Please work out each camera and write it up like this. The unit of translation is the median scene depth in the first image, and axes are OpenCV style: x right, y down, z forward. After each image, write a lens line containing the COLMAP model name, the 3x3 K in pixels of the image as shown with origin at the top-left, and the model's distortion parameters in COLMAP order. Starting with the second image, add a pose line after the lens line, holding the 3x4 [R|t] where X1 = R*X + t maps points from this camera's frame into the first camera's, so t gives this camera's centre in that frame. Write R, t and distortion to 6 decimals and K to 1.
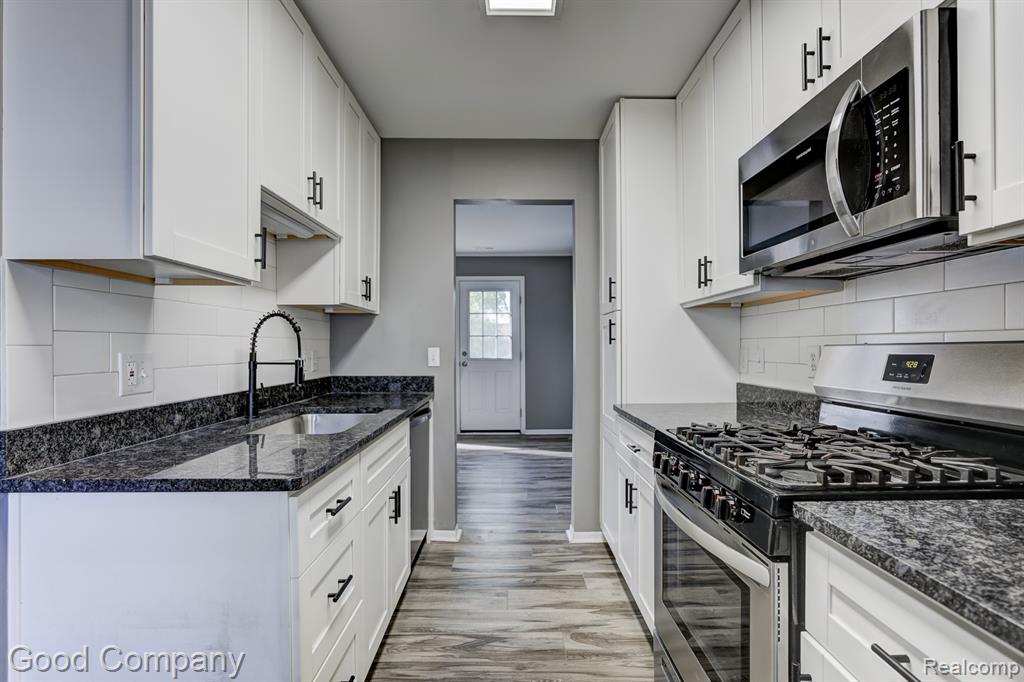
lens RADIAL K [[497.9, 0, 516.8], [0, 497.9, 347.2], [0, 0, 1]] dist [-0.013116, 0.003326]
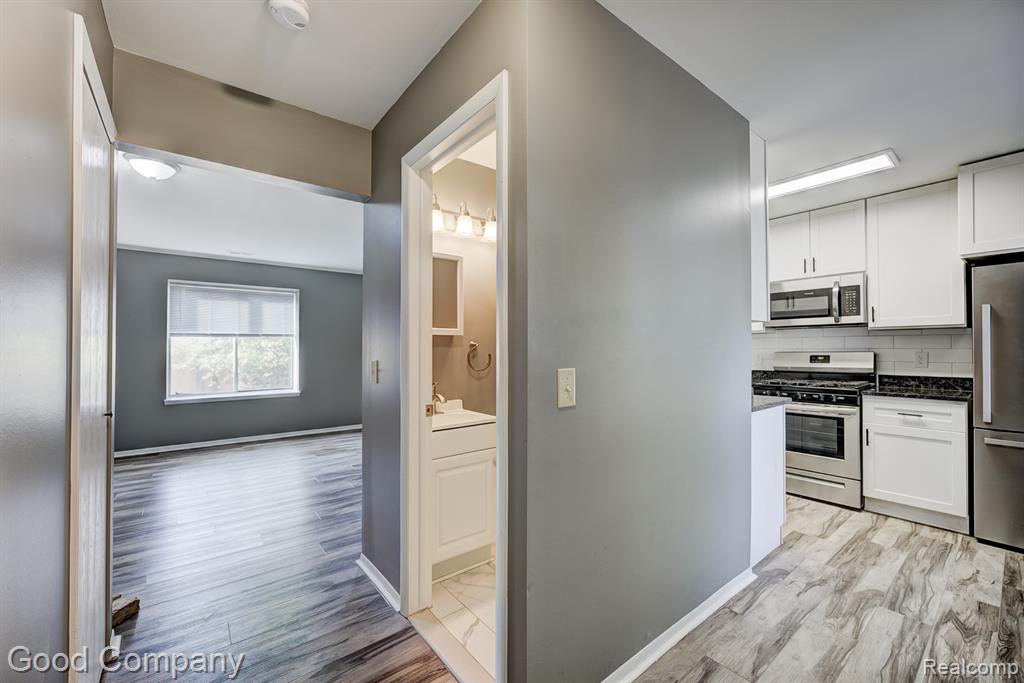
lens RADIAL K [[439.5, 0, 475.8], [0, 439.5, 343.2], [0, 0, 1]] dist [-0.013922, 0.003544]
pose [[0.793680, 0.007646, 0.608287, -2.030349], [0.002487, 0.999872, -0.015814, -0.017124], [-0.608330, 0.014064, 0.793560, 0.035581]]
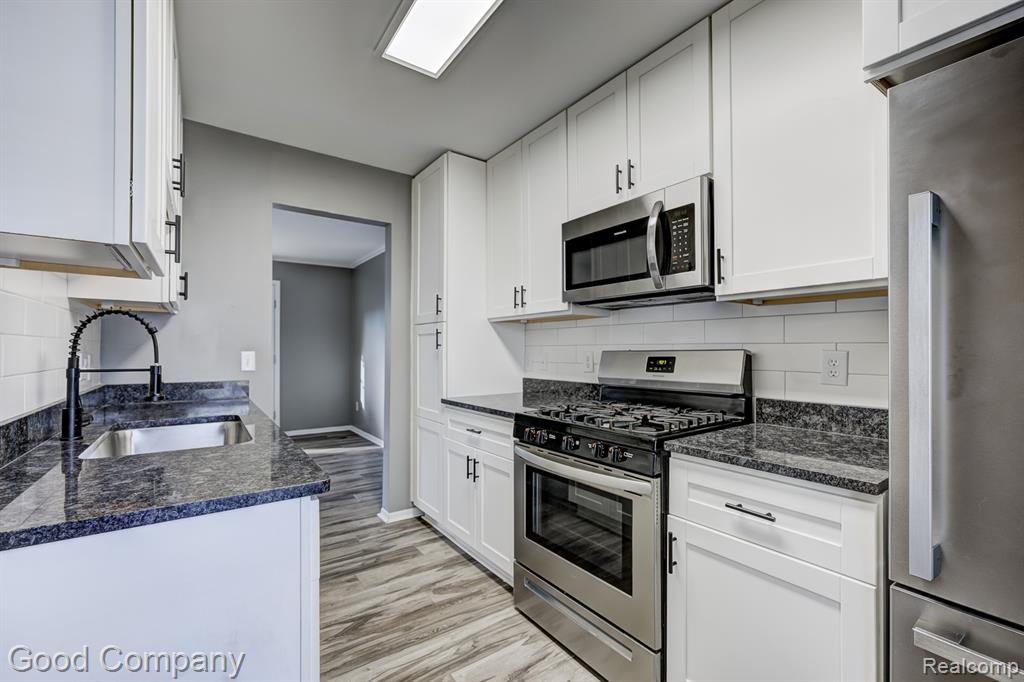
lens RADIAL K [[440.2, 0, 508.6], [0, 440.2, 346.8], [0, 0, 1]] dist [-0.013191, 0.004355]
pose [[0.818387, 0.008549, 0.574603, -0.377824], [-0.003070, 0.999940, -0.010506, -0.001581], [-0.574659, 0.006834, 0.818365, 0.023275]]
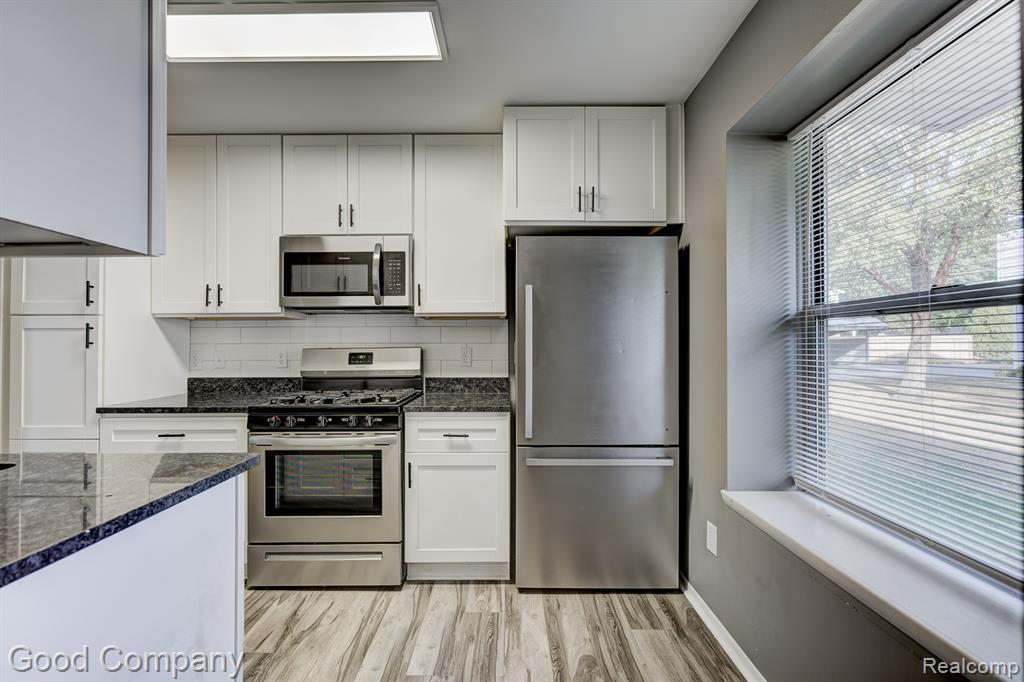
lens RADIAL K [[439.5, 0, 518.9], [0, 439.5, 347.0], [0, 0, 1]] dist [-0.013922, 0.003544]
pose [[-0.016615, -0.000483, 0.999862, -0.907523], [0.004377, 0.999990, 0.000556, -0.006807], [-0.999852, 0.004386, -0.016613, 0.195077]]
